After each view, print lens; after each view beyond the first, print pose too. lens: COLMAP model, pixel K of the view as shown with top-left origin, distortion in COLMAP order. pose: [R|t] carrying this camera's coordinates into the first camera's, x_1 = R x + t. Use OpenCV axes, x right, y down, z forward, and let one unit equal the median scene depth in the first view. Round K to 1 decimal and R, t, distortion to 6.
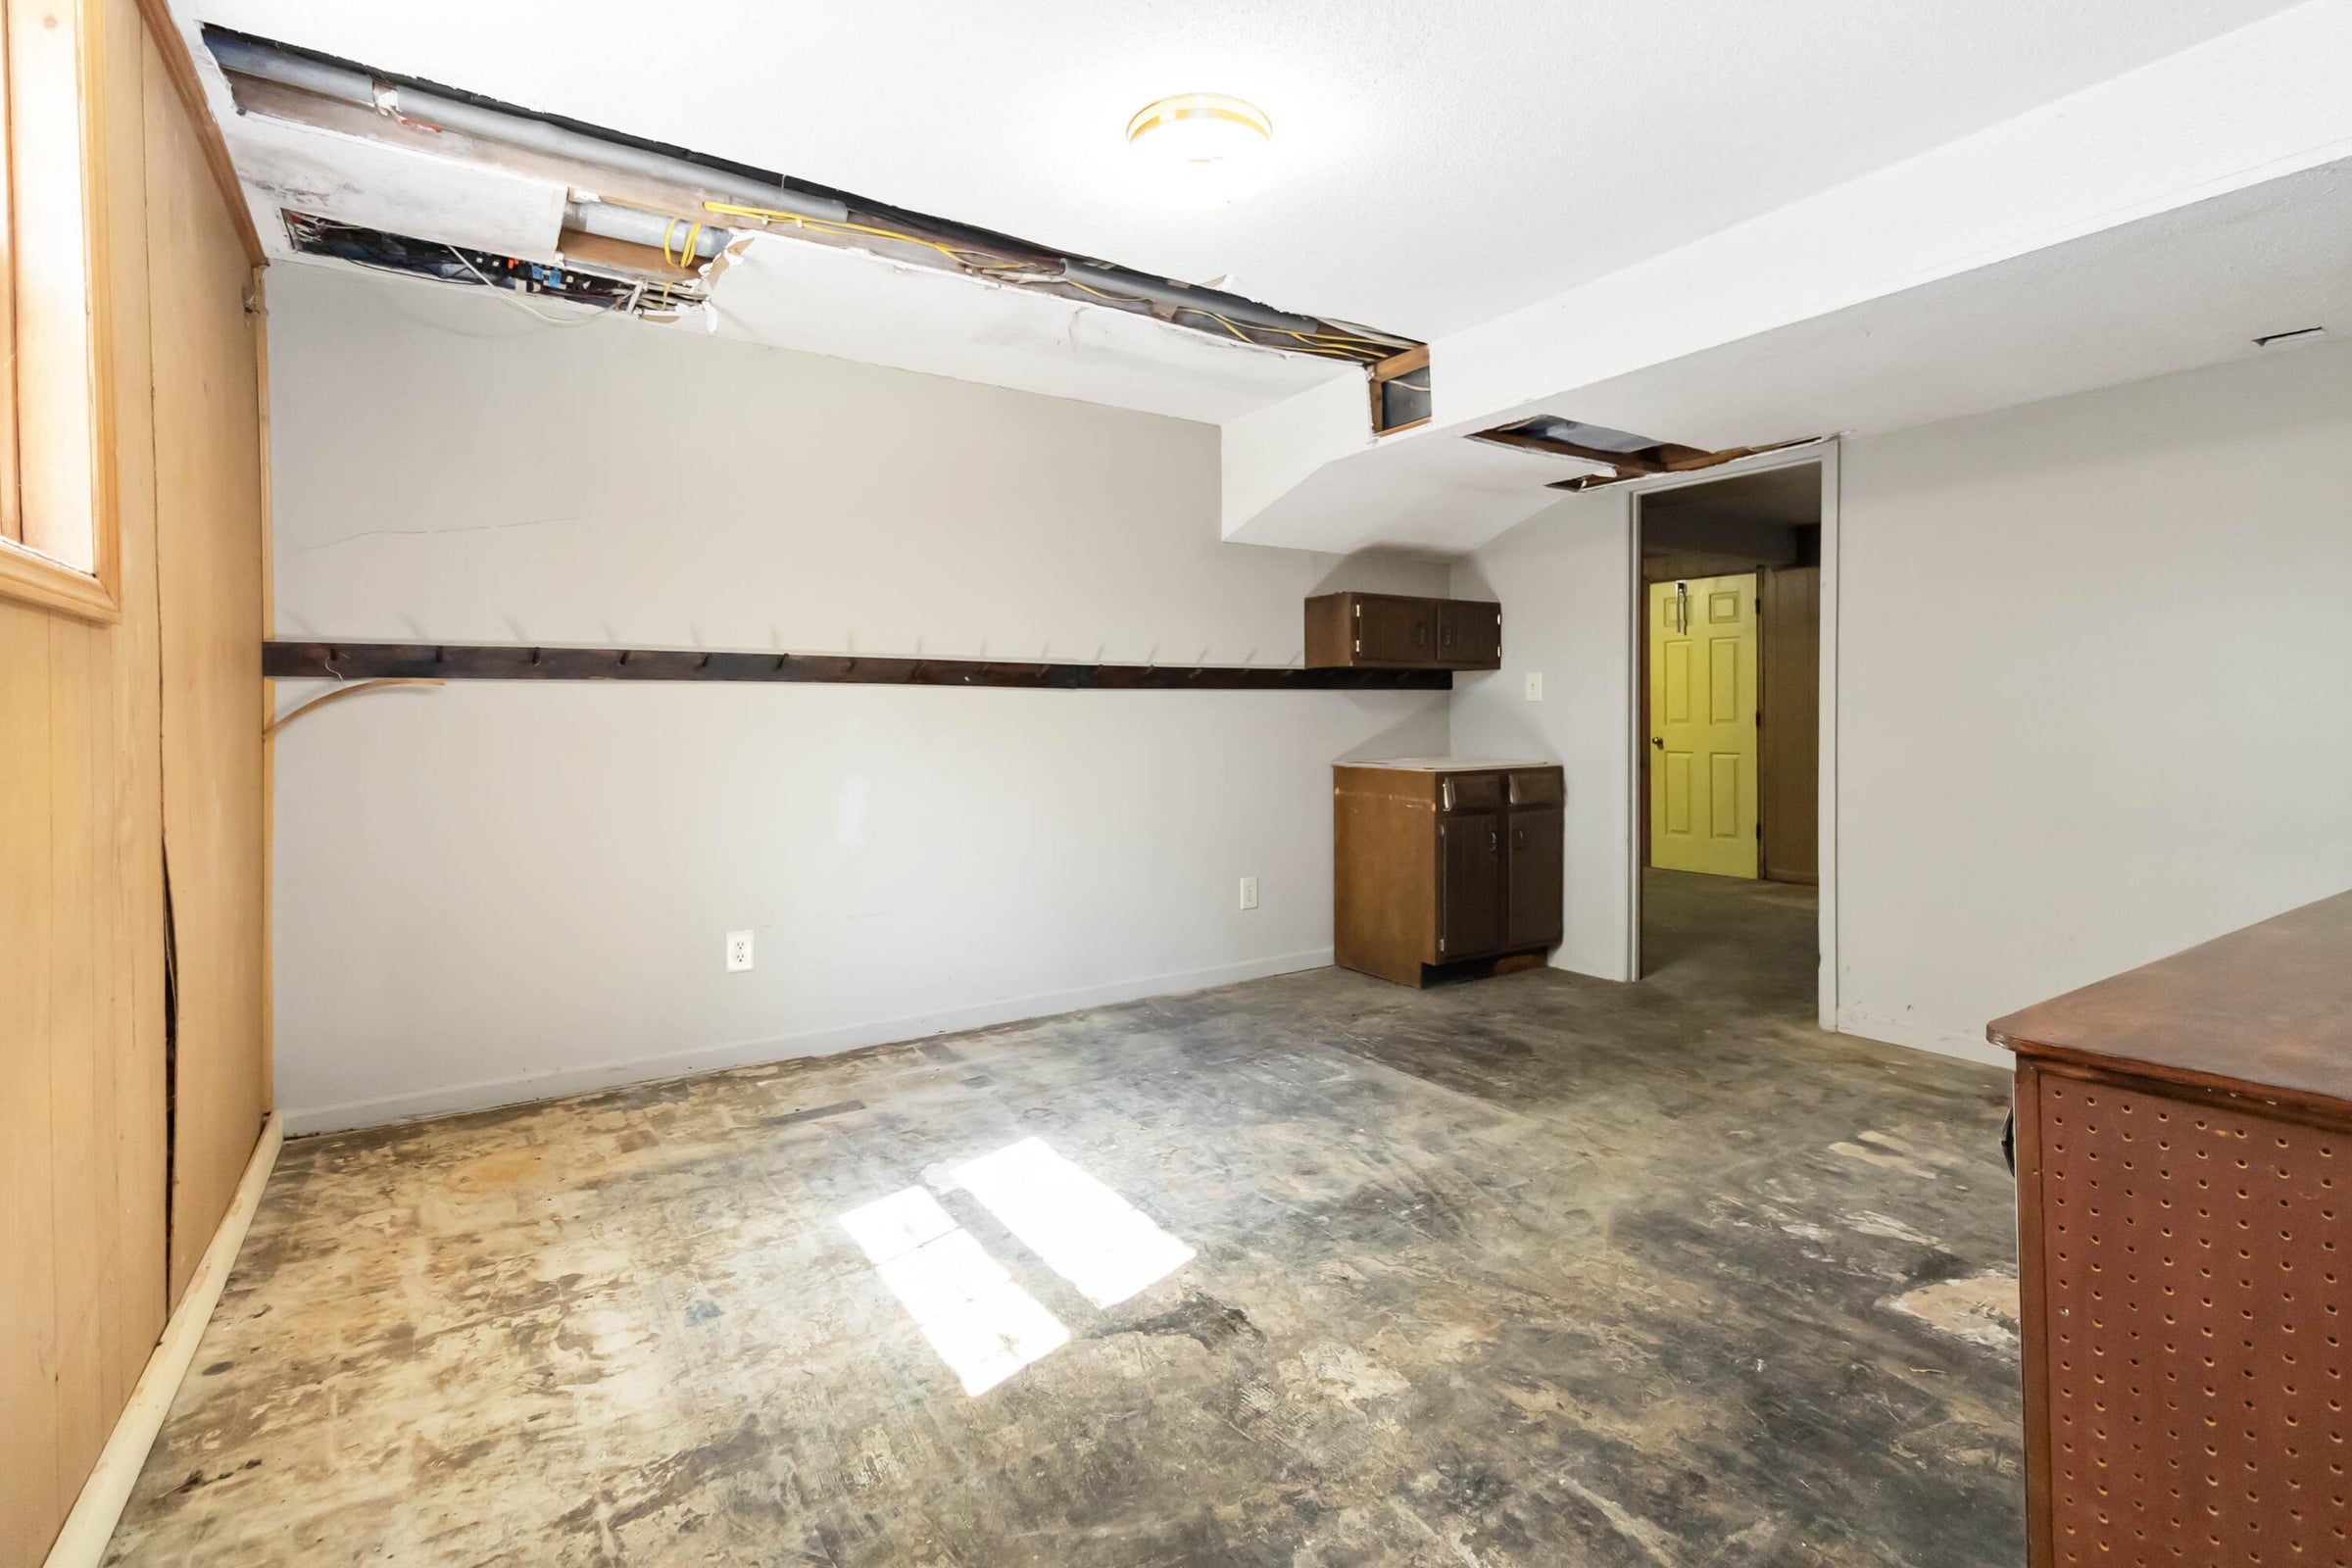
lens RADIAL K [[1101.8, 0, 1180.8], [0, 1101.8, 718.0], [0, 0, 1]] dist [0.001803, 0.000972]
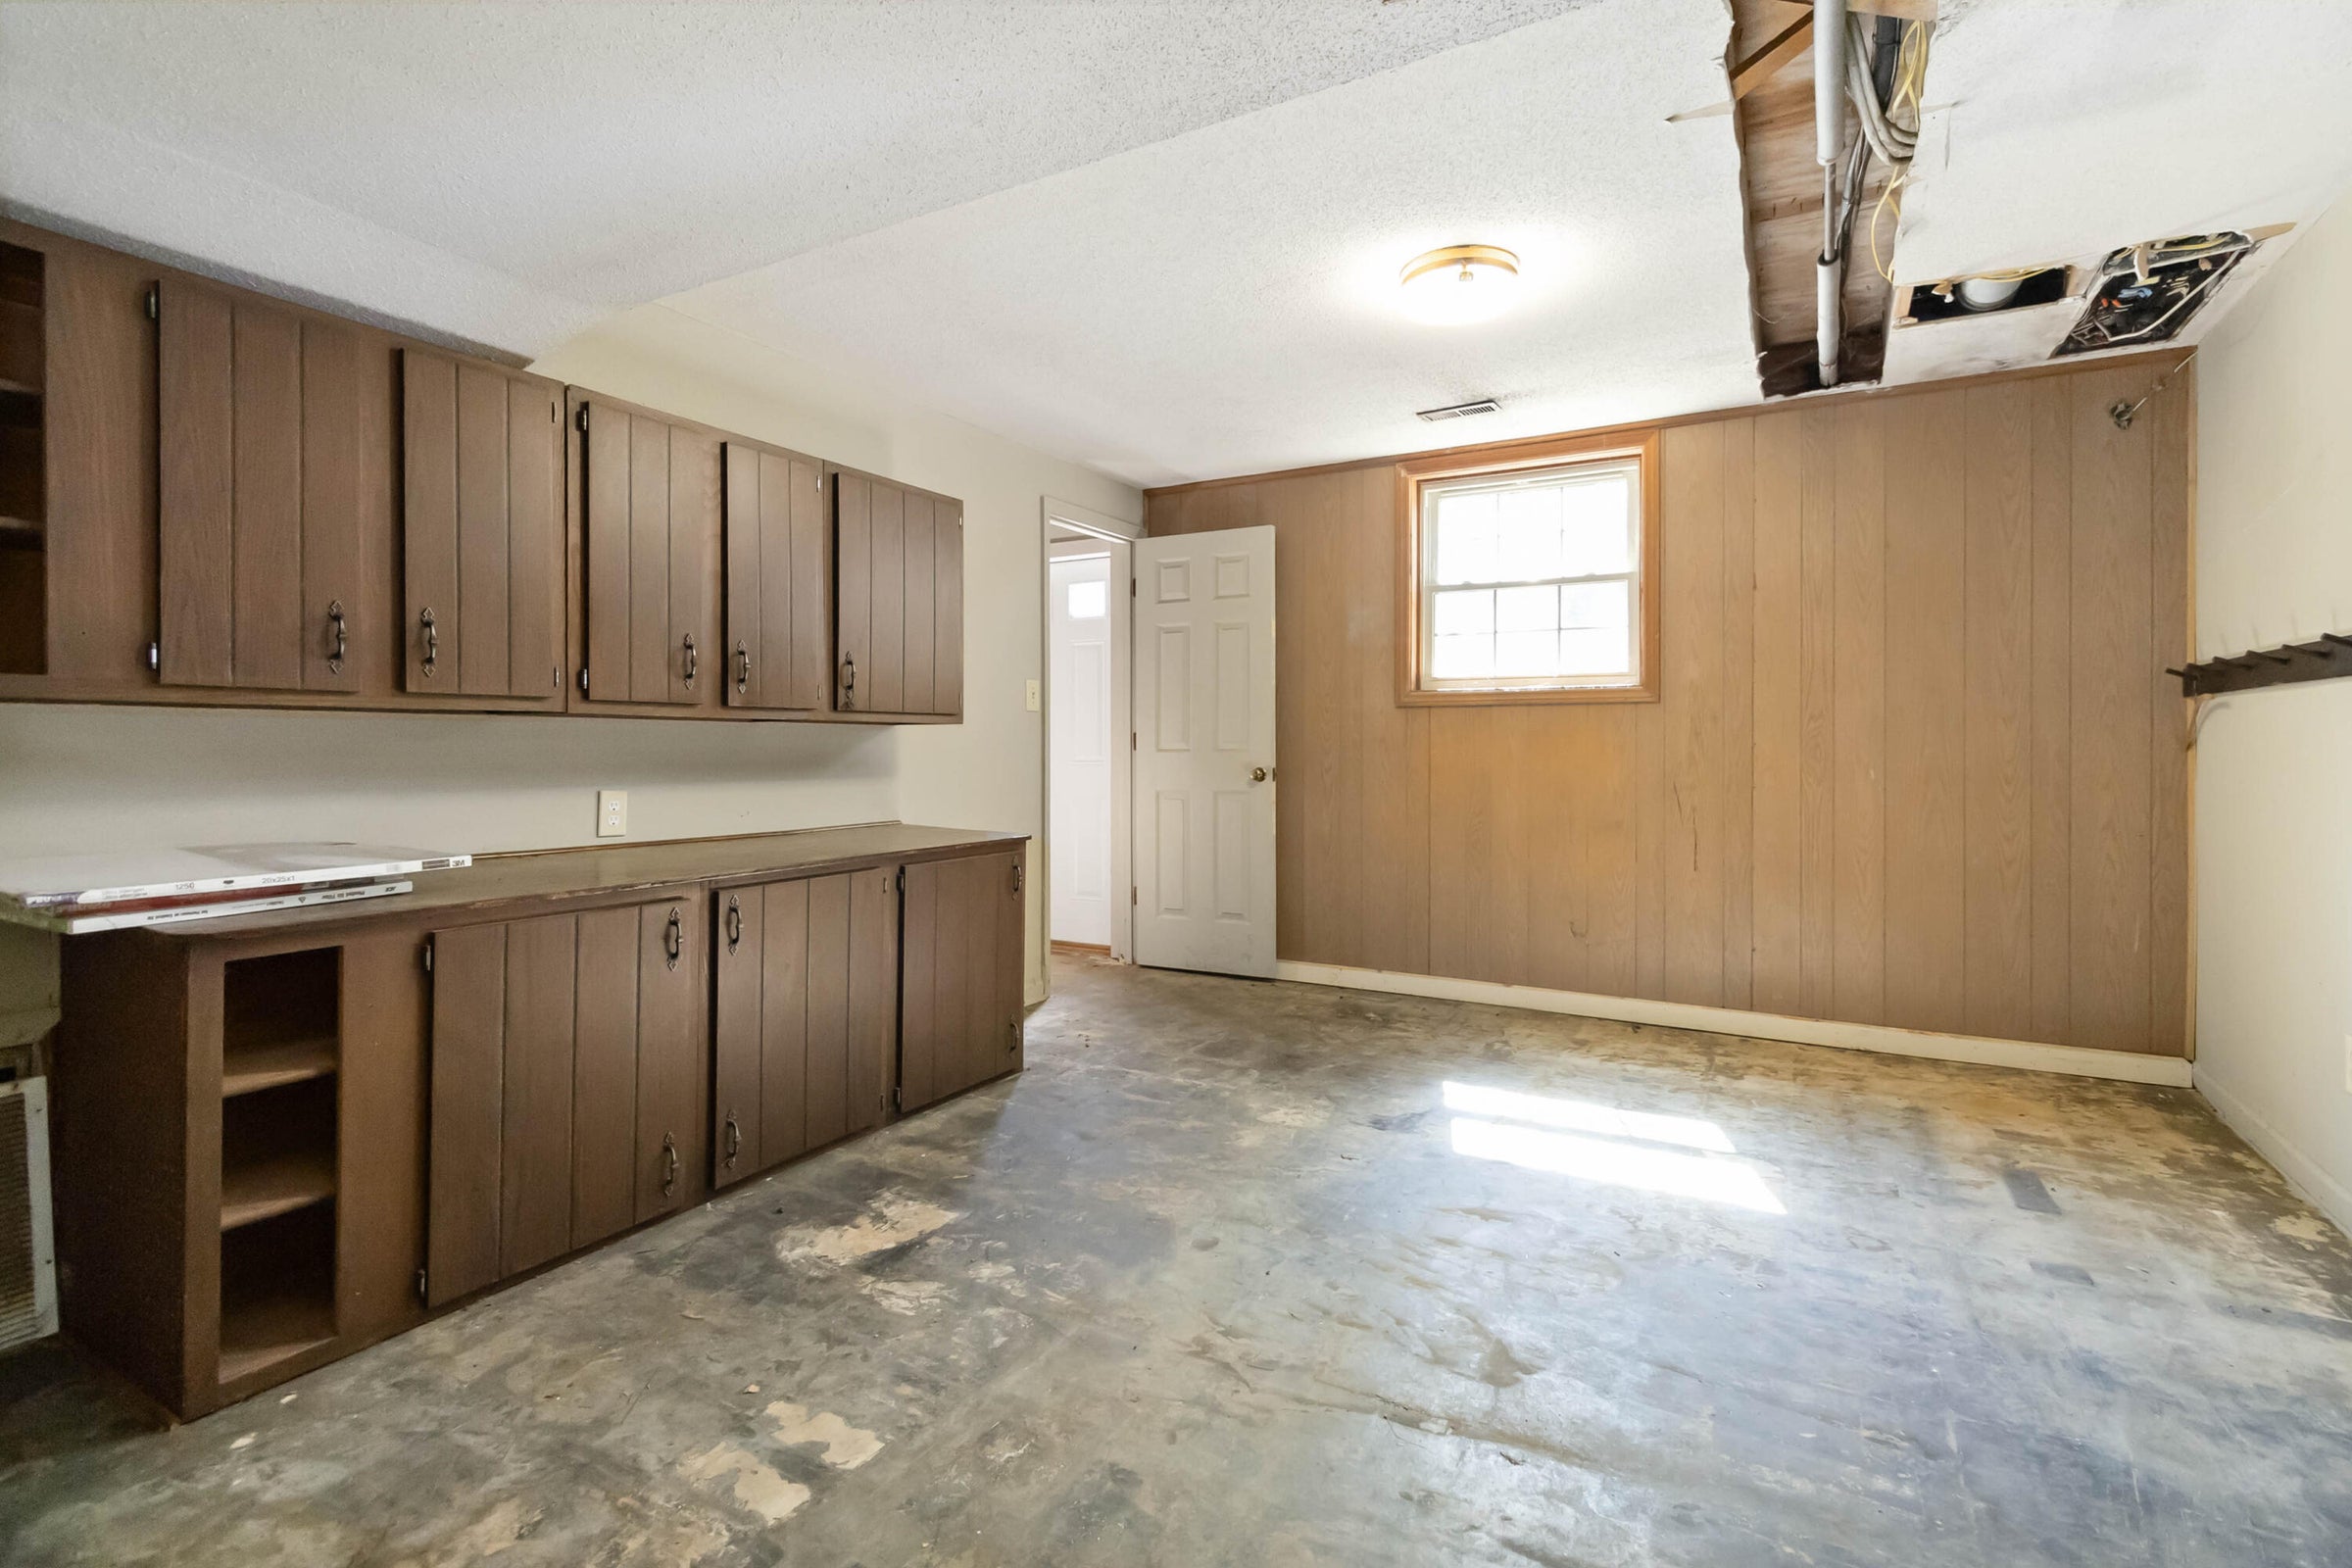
lens RADIAL K [[1101.8, 0, 1176.6], [0, 1101.8, 764.9], [0, 0, 1]] dist [0.001803, 0.000972]
pose [[-0.892744, 0.016826, -0.450251, 0.749650], [0.007935, 0.999735, 0.021628, 0.002013], [0.450495, 0.015736, -0.892640, 1.700315]]
